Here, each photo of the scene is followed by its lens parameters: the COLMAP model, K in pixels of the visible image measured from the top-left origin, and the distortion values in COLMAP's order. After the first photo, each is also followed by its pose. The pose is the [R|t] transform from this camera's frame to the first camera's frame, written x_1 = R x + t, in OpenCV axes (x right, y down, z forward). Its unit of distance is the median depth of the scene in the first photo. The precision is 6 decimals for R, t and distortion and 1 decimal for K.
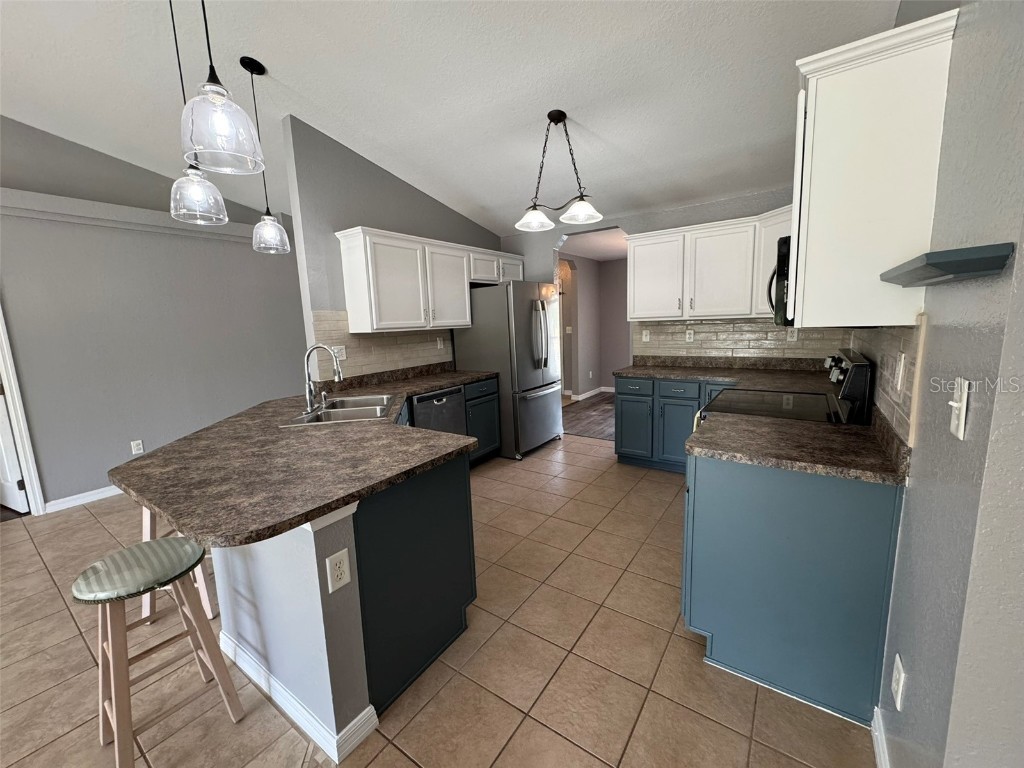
lens RADIAL K [[410.2, 0, 506.5], [0, 410.2, 383.8], [0, 0, 1]] dist [-0.002250, -0.000147]
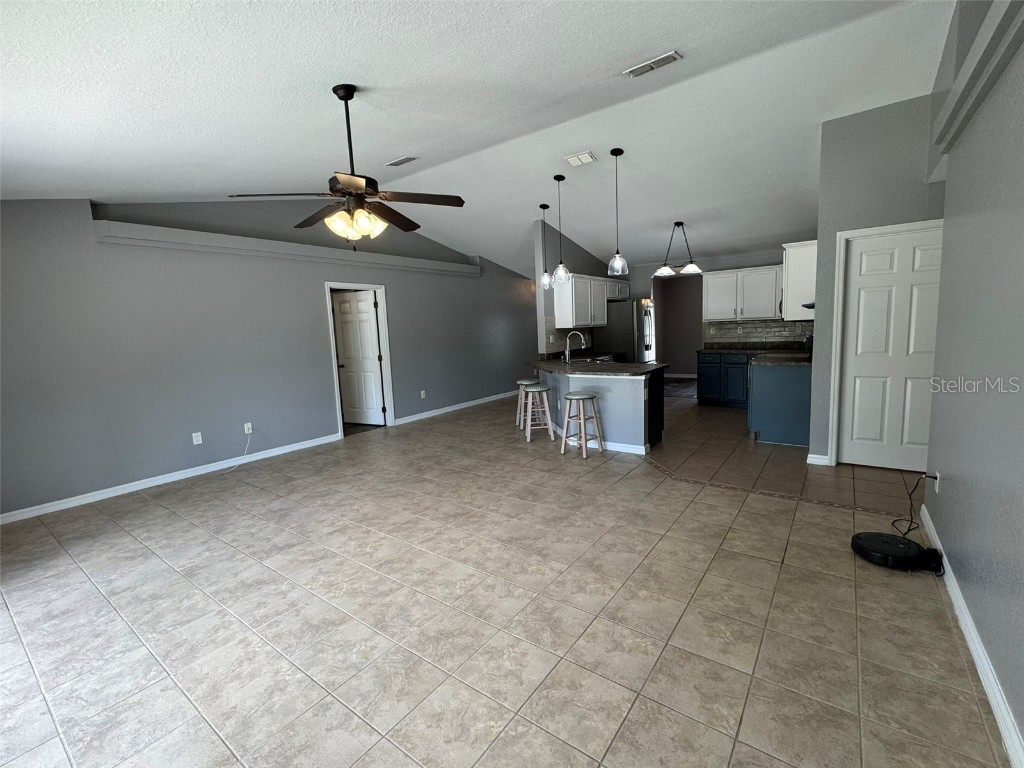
lens RADIAL K [[446.6, 0, 505.9], [0, 446.6, 383.5], [0, 0, 1]] dist [-0.005393, -0.000177]
pose [[0.999676, -0.001909, -0.025370, -0.517530], [0.001242, 0.999654, -0.026279, 0.165071], [0.025411, 0.026239, 0.999333, -0.940957]]
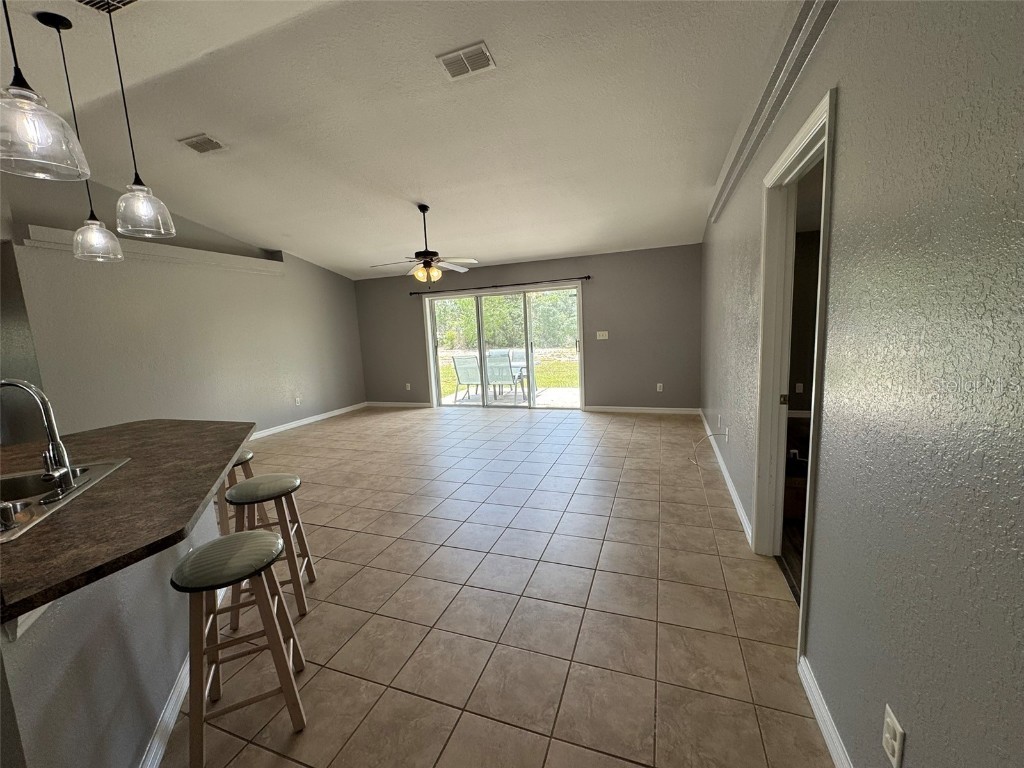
lens RADIAL K [[410.2, 0, 512.5], [0, 410.2, 383.6], [0, 0, 1]] dist [-0.002250, -0.000147]
pose [[-0.960224, 0.124938, -0.249719, -0.663762], [0.047472, 0.954339, 0.294929, -0.158094], [0.275165, 0.271344, -0.922311, 1.185295]]
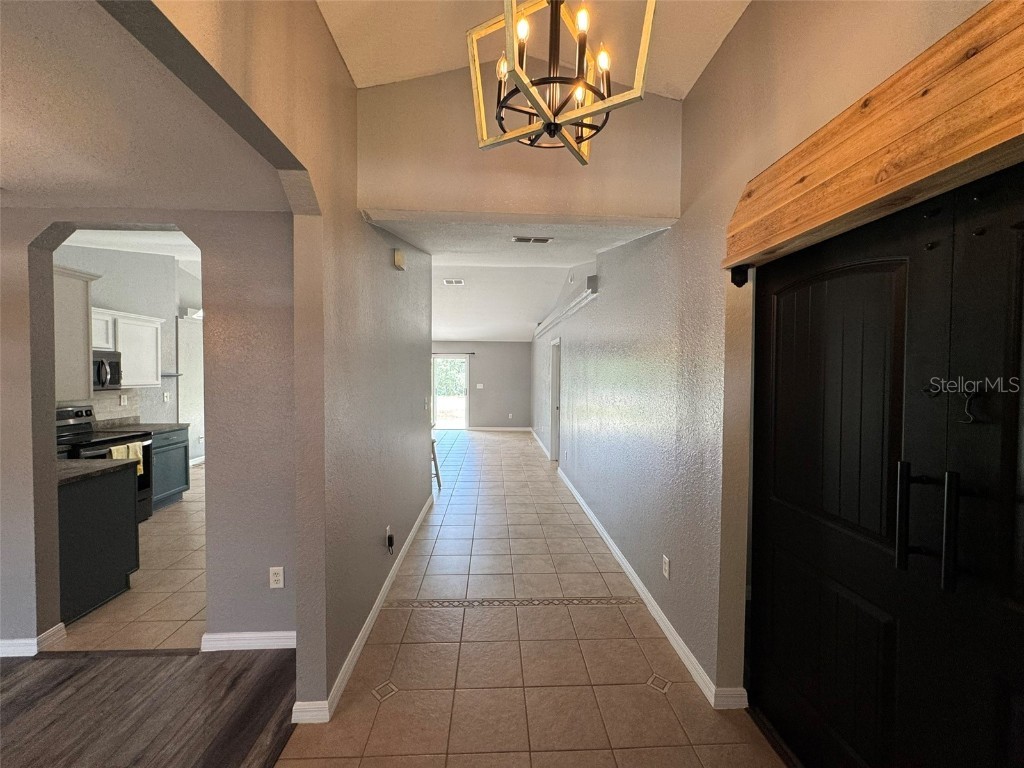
lens RADIAL K [[410.2, 0, 514.0], [0, 410.2, 383.1], [0, 0, 1]] dist [-0.002250, -0.000147]
pose [[-0.782474, 0.044791, -0.621070, 0.186350], [-0.076770, 0.982861, 0.167604, -0.373249], [0.617932, 0.178826, -0.765625, 2.098887]]
